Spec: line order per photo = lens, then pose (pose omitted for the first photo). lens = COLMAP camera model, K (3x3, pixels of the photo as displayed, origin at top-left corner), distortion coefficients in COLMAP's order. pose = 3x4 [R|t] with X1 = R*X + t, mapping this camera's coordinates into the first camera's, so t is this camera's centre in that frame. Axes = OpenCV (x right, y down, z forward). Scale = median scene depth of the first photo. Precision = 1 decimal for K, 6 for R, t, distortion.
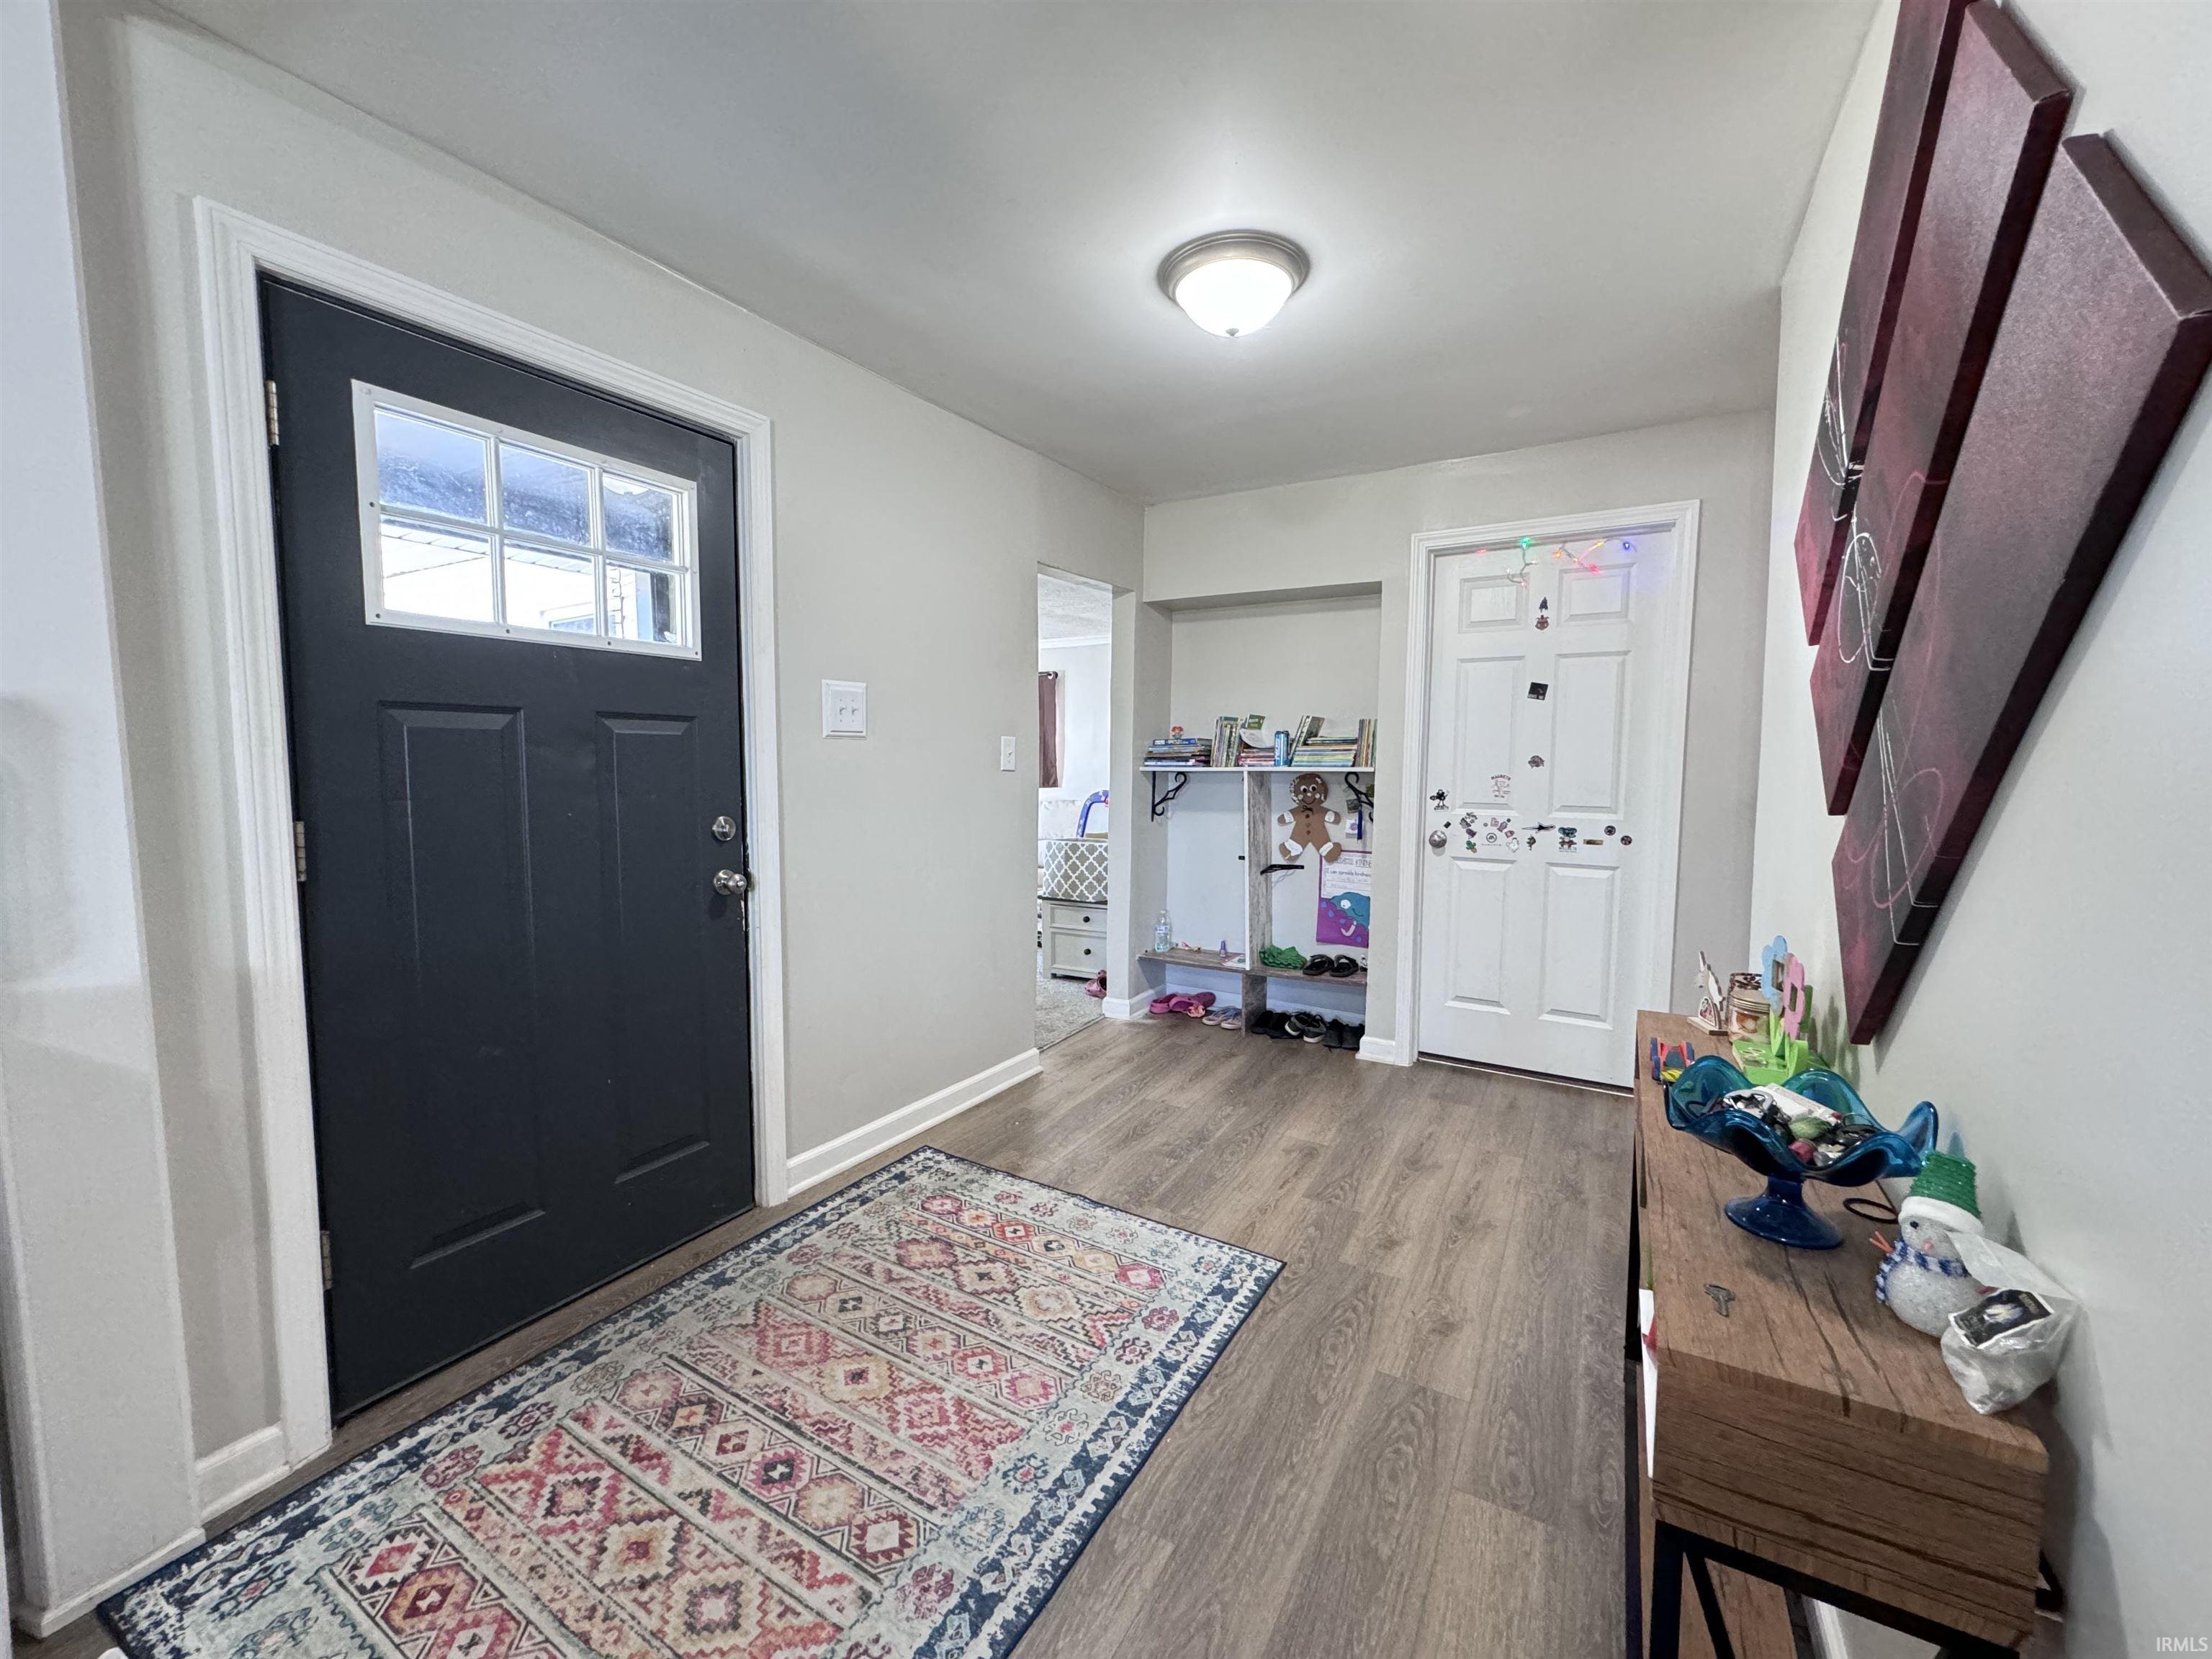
lens RADIAL K [[884.5, 0, 1106.0], [0, 884.5, 825.4], [0, 0, 1]] dist [-0.001873, 0.000759]
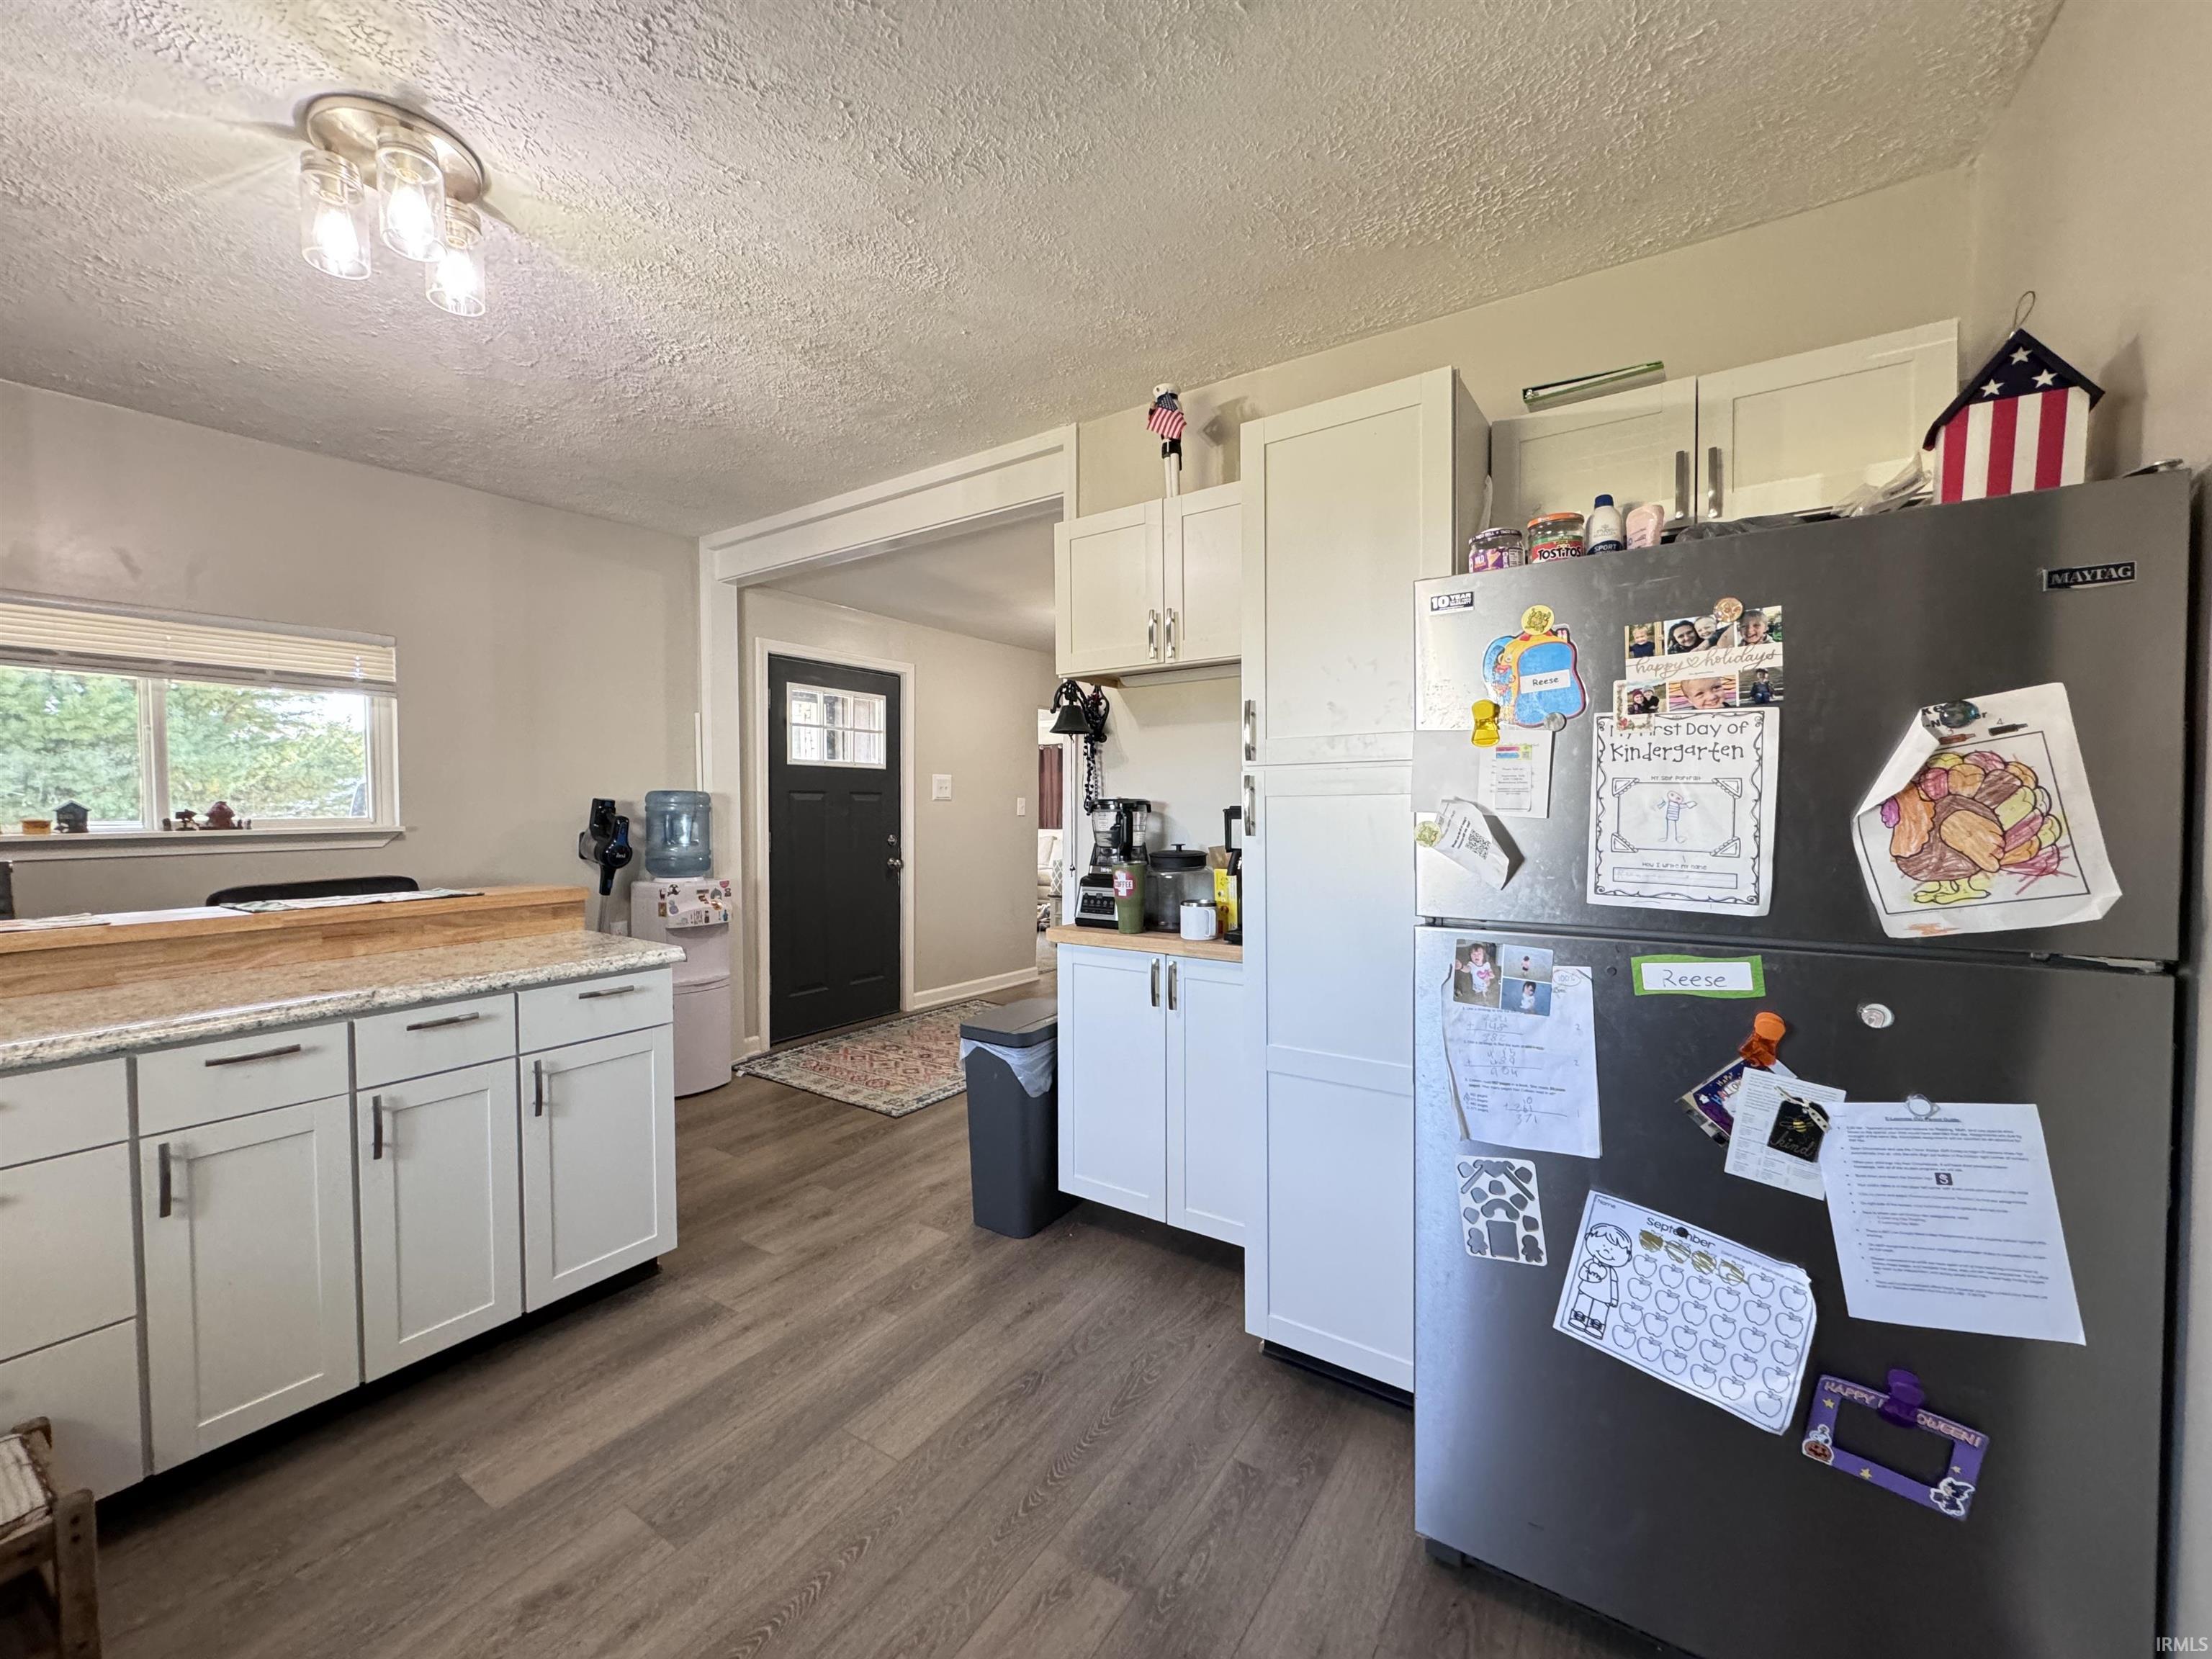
lens RADIAL K [[884.5, 0, 1105.8], [0, 884.5, 826.4], [0, 0, 1]] dist [-0.001873, 0.000759]
pose [[0.998259, 0.001694, -0.058951, 0.275009], [-0.004754, 0.998646, -0.051811, 0.088558], [0.058784, 0.052001, 0.996915, -1.334320]]
